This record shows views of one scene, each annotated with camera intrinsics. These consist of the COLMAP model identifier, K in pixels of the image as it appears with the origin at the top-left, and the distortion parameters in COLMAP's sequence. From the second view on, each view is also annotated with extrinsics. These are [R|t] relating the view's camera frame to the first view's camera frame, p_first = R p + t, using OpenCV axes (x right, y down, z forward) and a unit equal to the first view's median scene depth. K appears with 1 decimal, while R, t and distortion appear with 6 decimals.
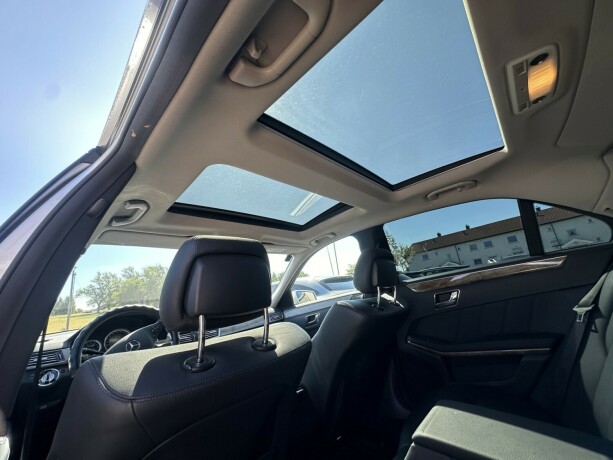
lens RADIAL K [[246.7, 0, 306.5], [0, 246.7, 230.0], [0, 0, 1]] dist [-0.002554, 0.000128]
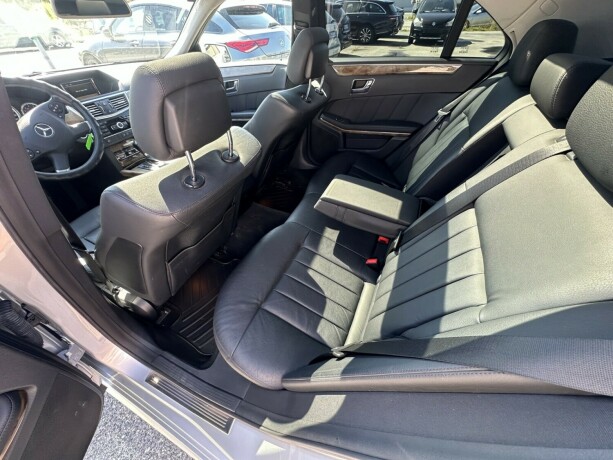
lens RADIAL K [[246.7, 0, 306.5], [0, 246.7, 230.0], [0, 0, 1]] dist [-0.002554, 0.000128]
pose [[0.937795, -0.135453, 0.319678, -0.148409], [-0.187570, 0.577158, 0.794799, -0.234975], [-0.292162, -0.805320, 0.515849, -0.051278]]
